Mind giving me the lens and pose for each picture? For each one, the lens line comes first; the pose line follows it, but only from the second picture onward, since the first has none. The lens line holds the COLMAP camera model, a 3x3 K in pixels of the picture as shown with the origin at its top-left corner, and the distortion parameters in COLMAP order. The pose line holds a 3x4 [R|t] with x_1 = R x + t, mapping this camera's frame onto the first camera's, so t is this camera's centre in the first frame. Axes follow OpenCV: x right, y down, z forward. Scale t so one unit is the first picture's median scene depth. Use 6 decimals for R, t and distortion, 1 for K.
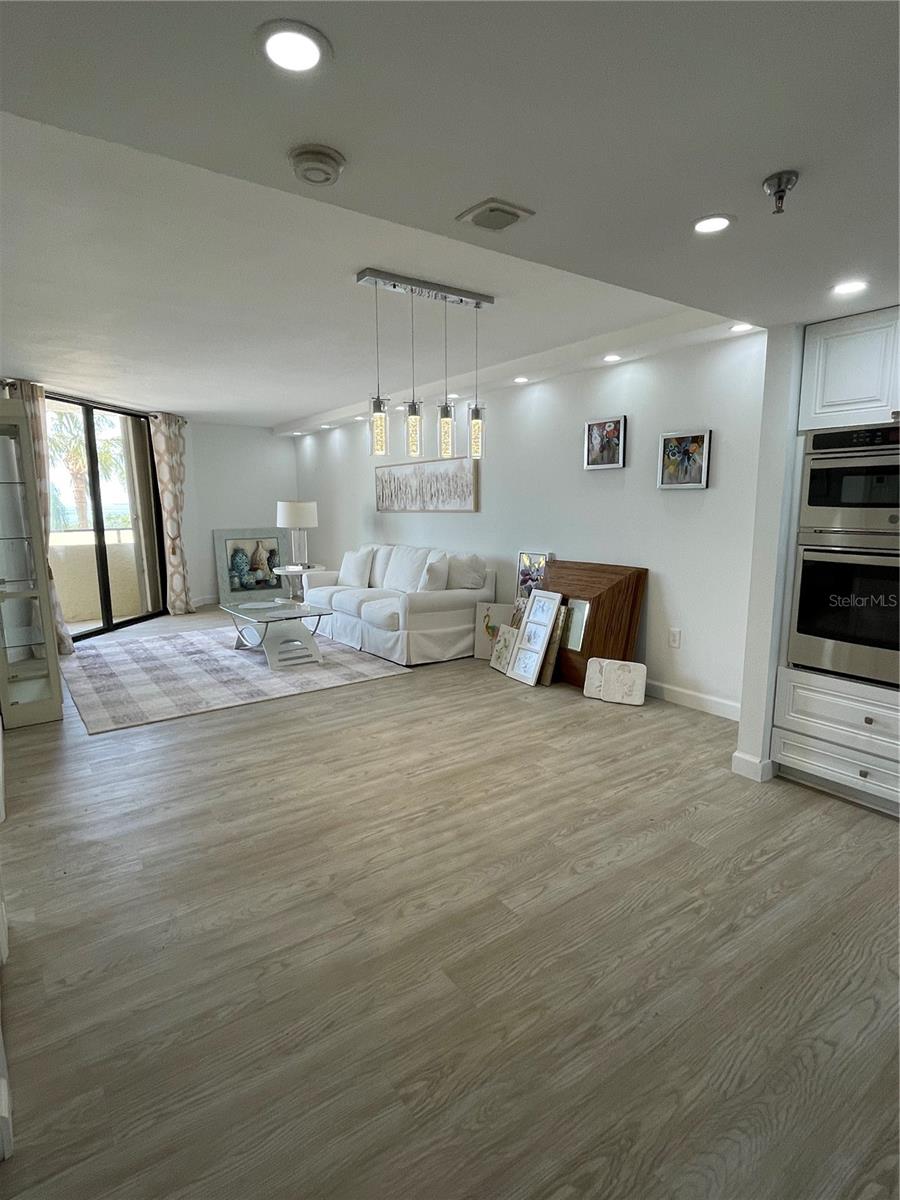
lens RADIAL K [[626.8, 0, 449.3], [0, 626.8, 602.5], [0, 0, 1]] dist [-0.000291, -0.000167]
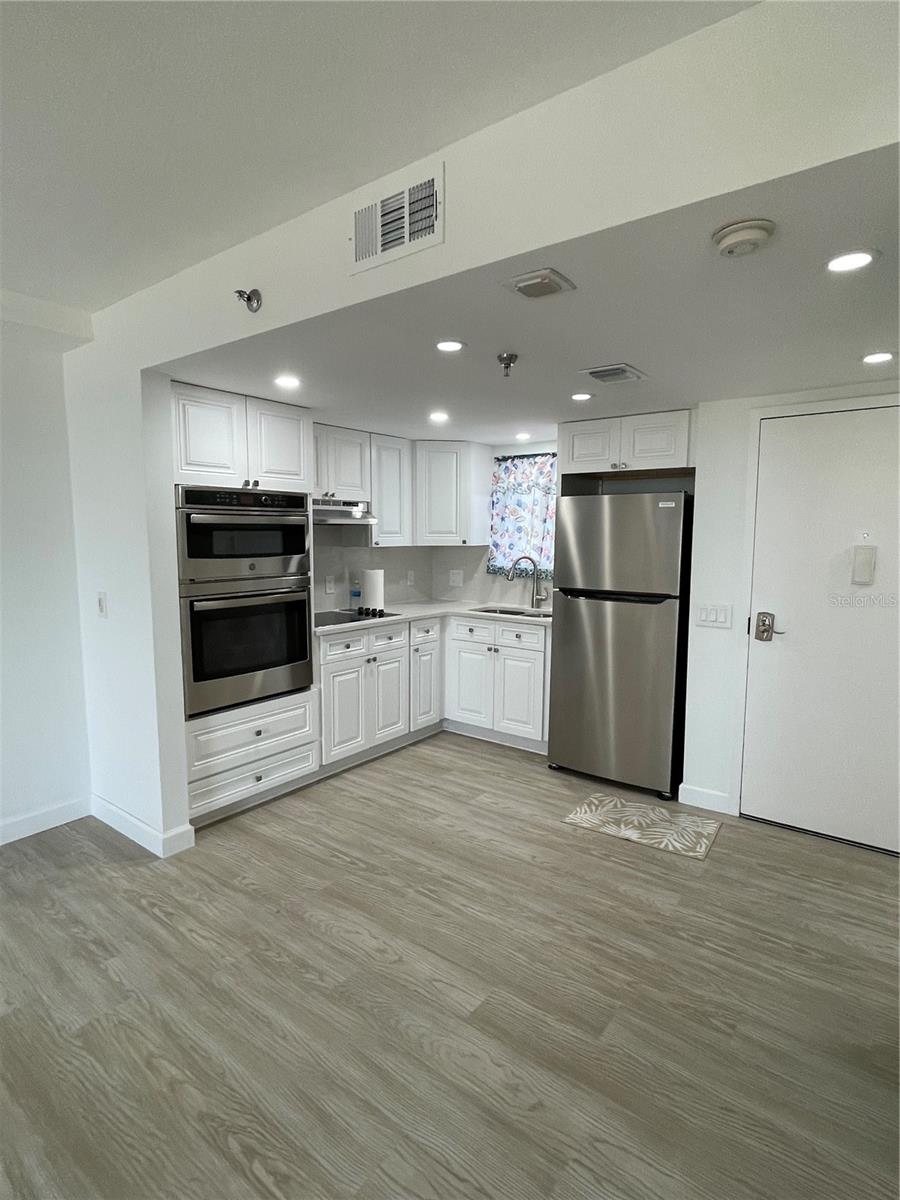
lens RADIAL K [[626.8, 0, 449.3], [0, 626.8, 602.5], [0, 0, 1]] dist [-0.000291, -0.000167]
pose [[-0.293127, -0.102087, 0.950608, -0.306183], [0.155986, 0.975854, 0.152897, -0.100800], [-0.943263, 0.193099, -0.270125, 0.513891]]
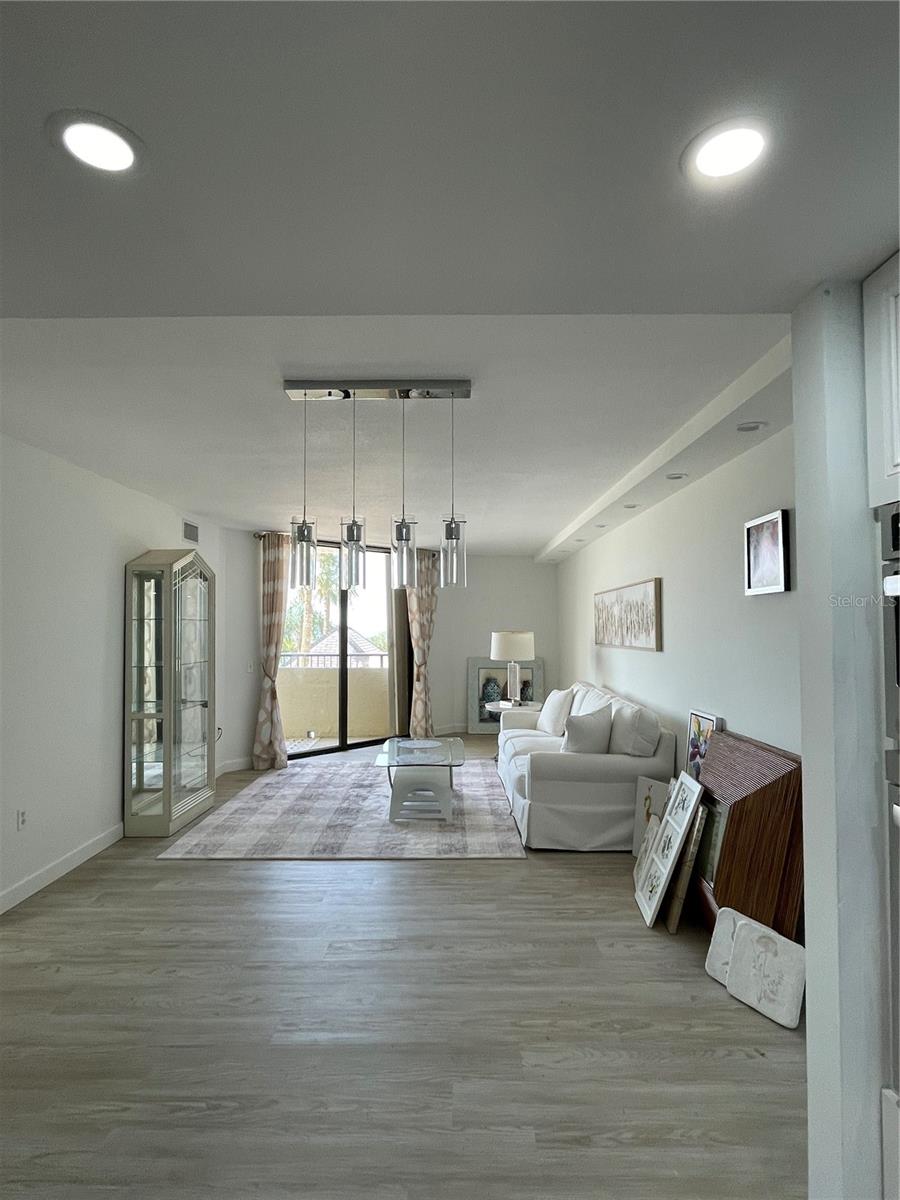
lens RADIAL K [[626.8, 0, 449.3], [0, 626.8, 602.5], [0, 0, 1]] dist [-0.000291, -0.000167]
pose [[0.810852, -0.015662, -0.585041, 0.333023], [-0.098202, 0.981828, -0.162389, -0.065579], [0.576953, 0.189125, 0.794580, 0.293293]]
